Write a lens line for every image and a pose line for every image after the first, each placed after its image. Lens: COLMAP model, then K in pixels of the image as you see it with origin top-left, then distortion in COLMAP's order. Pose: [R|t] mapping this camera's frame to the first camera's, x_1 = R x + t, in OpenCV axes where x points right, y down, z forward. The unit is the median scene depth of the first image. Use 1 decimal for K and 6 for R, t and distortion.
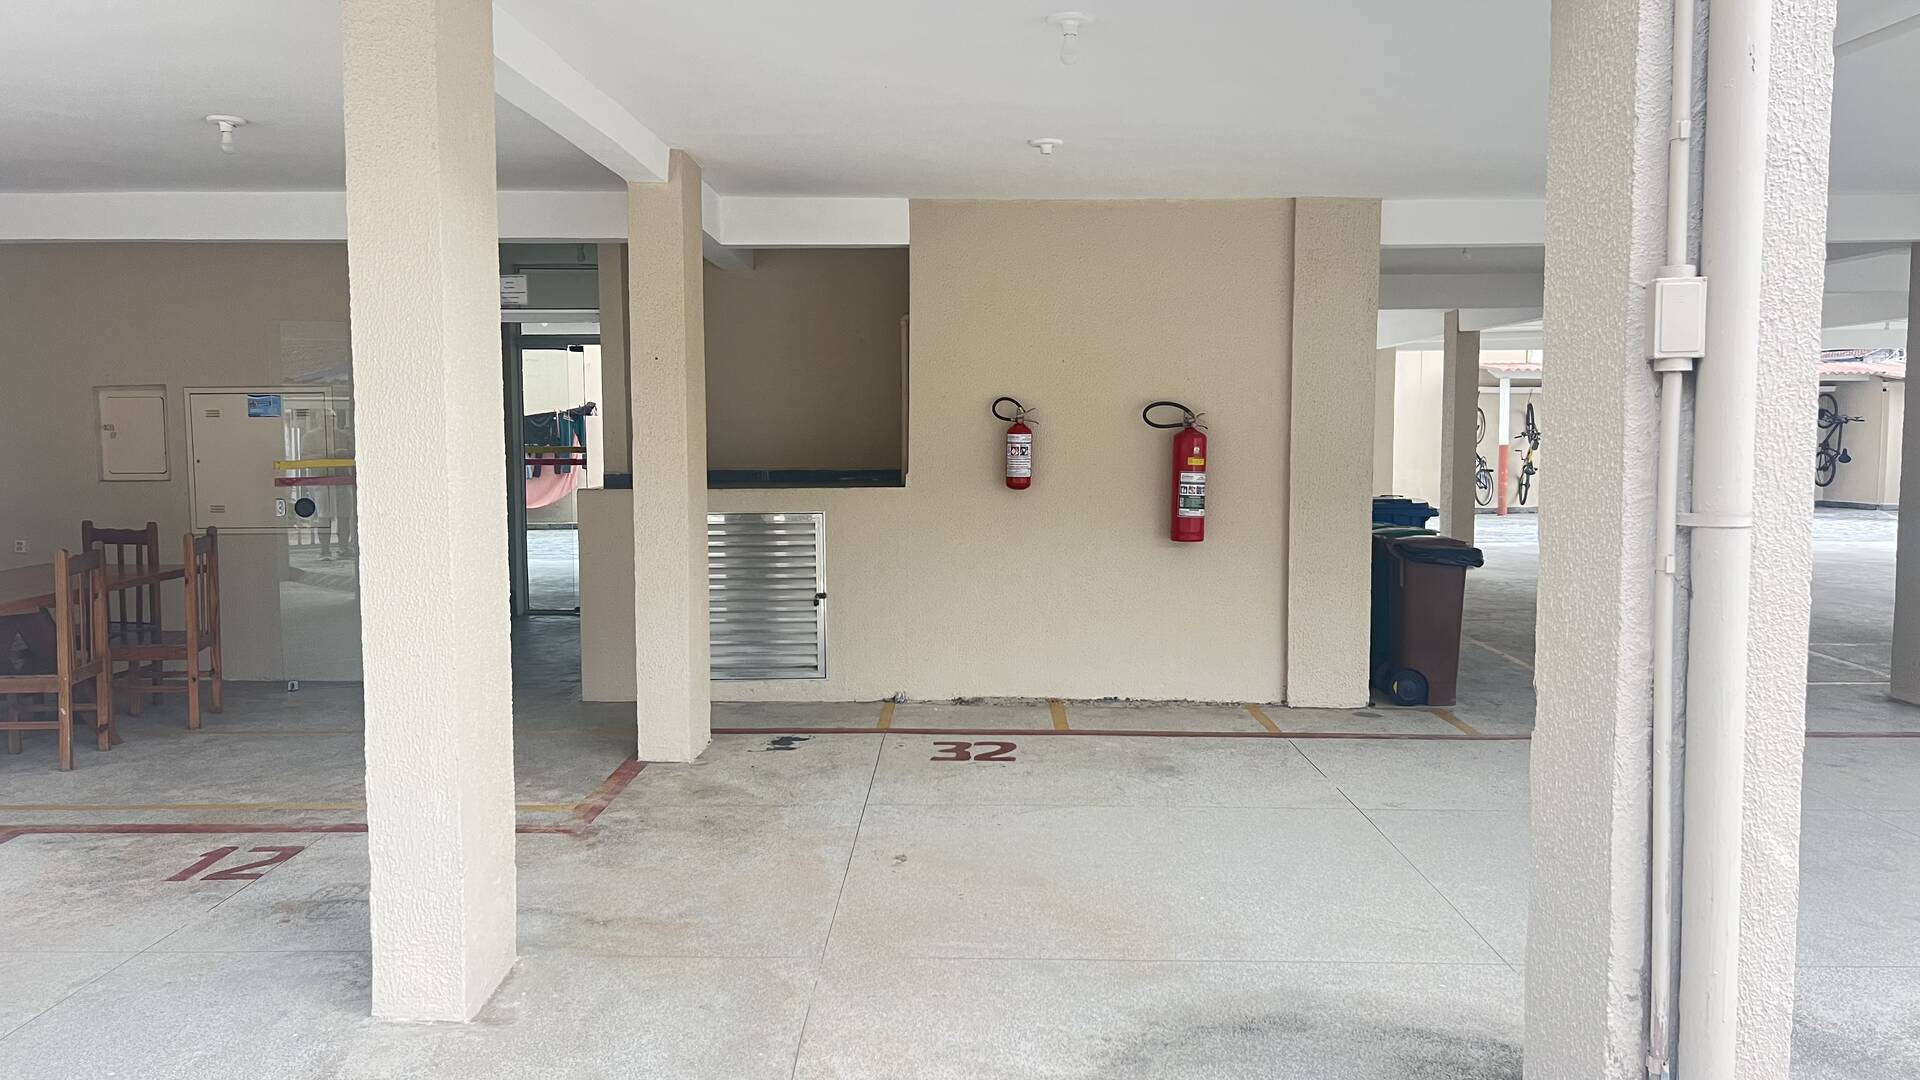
lens RADIAL K [[1472.9, 0, 956.3], [0, 1472.9, 535.1], [0, 0, 1]] dist [-0.010082, -0.007963]
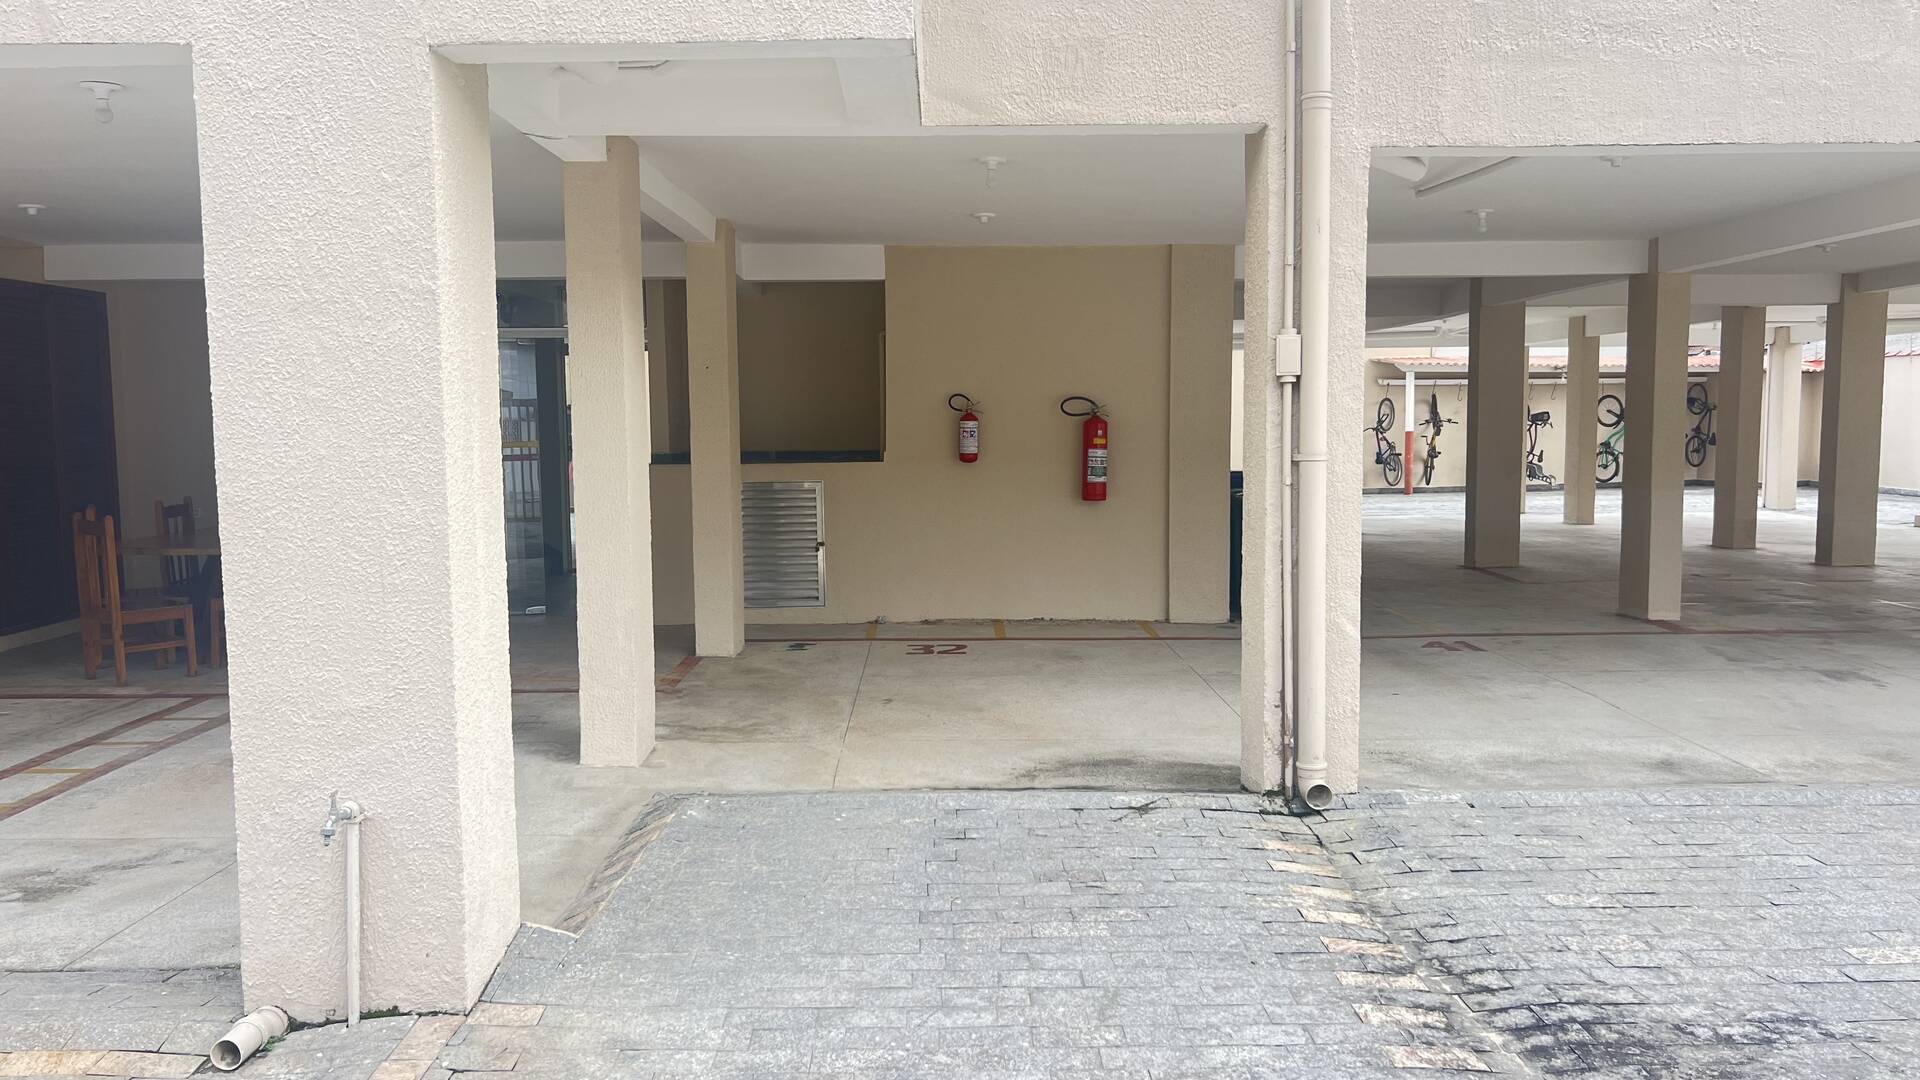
lens RADIAL K [[1472.9, 0, 962.0], [0, 1472.9, 545.7], [0, 0, 1]] dist [-0.010082, -0.007963]
pose [[0.999543, -0.008842, 0.028903, -0.002878], [0.008495, 0.999891, 0.012109, 0.028419], [-0.029007, -0.011858, 0.999509, -0.341624]]
